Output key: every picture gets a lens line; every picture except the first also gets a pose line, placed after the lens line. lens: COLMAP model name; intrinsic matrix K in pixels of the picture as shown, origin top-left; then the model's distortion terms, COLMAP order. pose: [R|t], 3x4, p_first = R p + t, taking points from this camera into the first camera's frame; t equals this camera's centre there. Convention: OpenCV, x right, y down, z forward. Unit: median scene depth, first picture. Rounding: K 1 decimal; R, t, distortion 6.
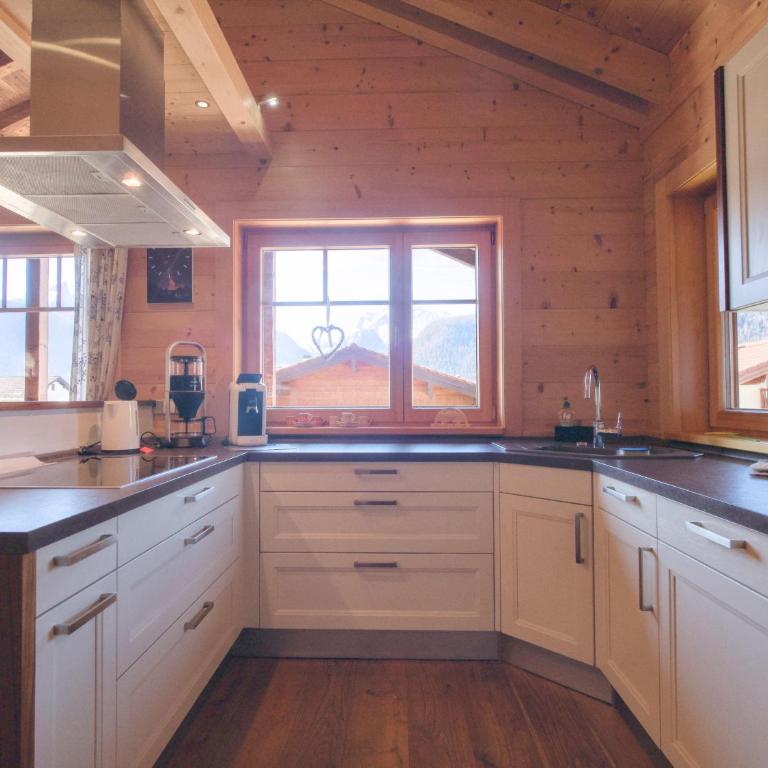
lens RADIAL K [[543.8, 0, 376.1], [0, 543.8, 385.2], [0, 0, 1]] dist [-0.000820, -0.007194]
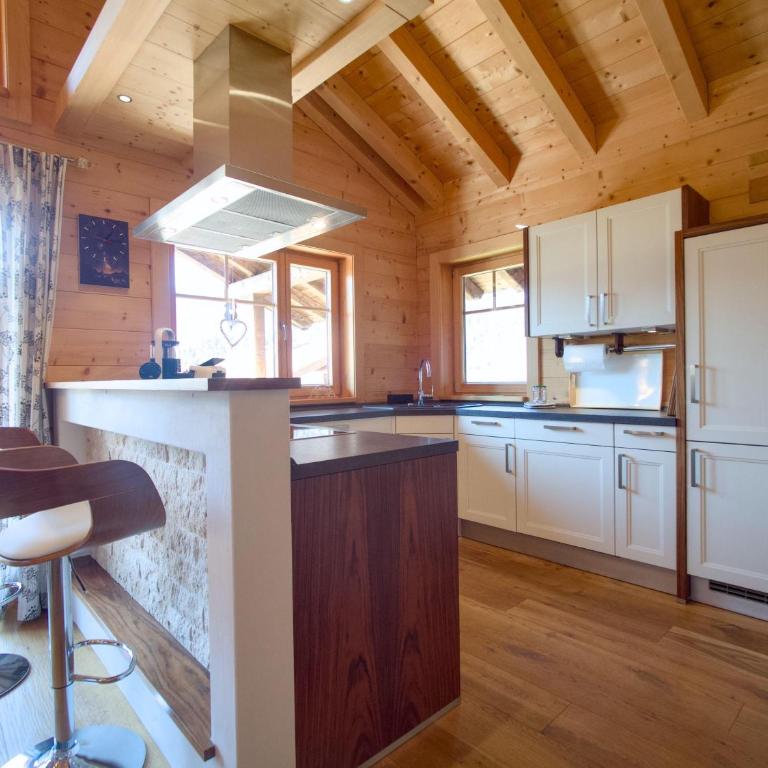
lens RADIAL K [[504.3, 0, 377.1], [0, 504.3, 384.9], [0, 0, 1]] dist [-0.005462, -0.001822]
pose [[0.708163, -0.015177, 0.705886, -0.702909], [-0.004612, 0.999648, 0.026120, 0.006371], [-0.706034, -0.021752, 0.707844, -0.028539]]
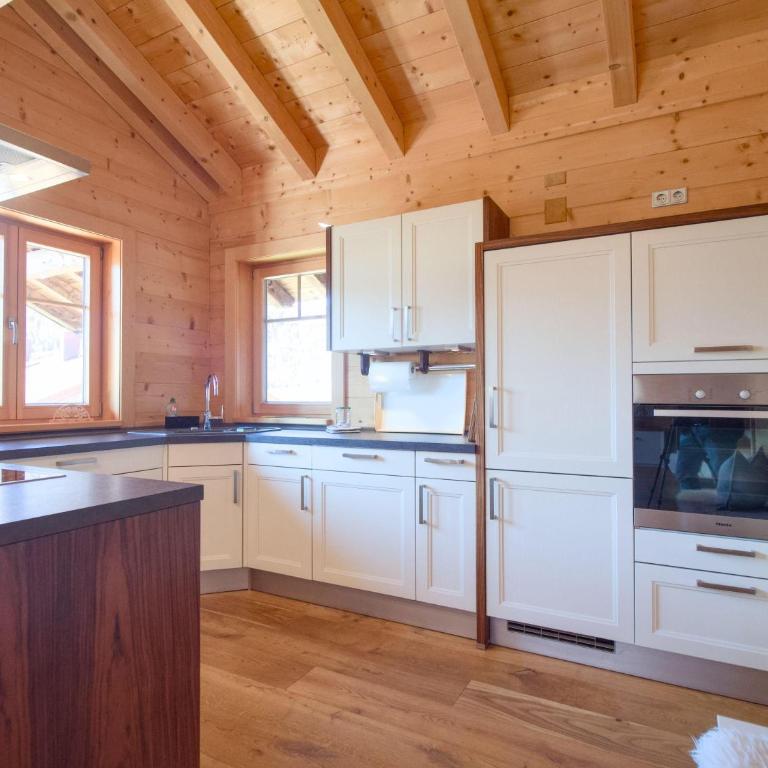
lens RADIAL K [[543.8, 0, 376.1], [0, 543.8, 385.2], [0, 0, 1]] dist [-0.000820, -0.007194]
pose [[0.444561, 0.018051, 0.895567, -0.573244], [-0.020708, 0.999737, -0.009871, 0.002214], [-0.895509, -0.014157, 0.444818, -0.019772]]
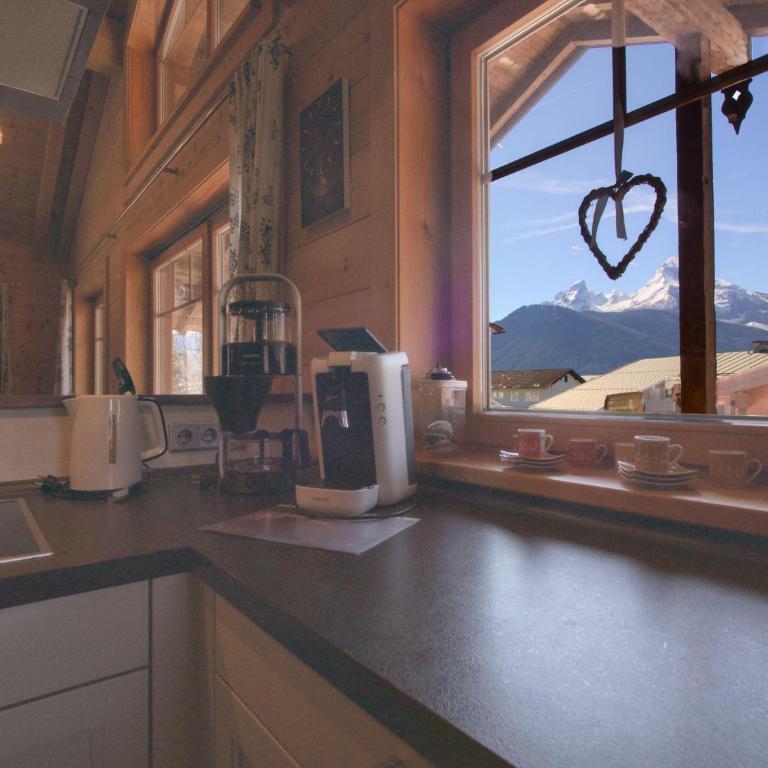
lens RADIAL K [[543.8, 0, 376.1], [0, 543.8, 385.2], [0, 0, 1]] dist [-0.000820, -0.007194]
pose [[0.631536, -0.009054, -0.775294, 0.086773], [0.021396, 0.999755, 0.005754, 0.016800], [0.775051, -0.020222, 0.631575, 0.705151]]
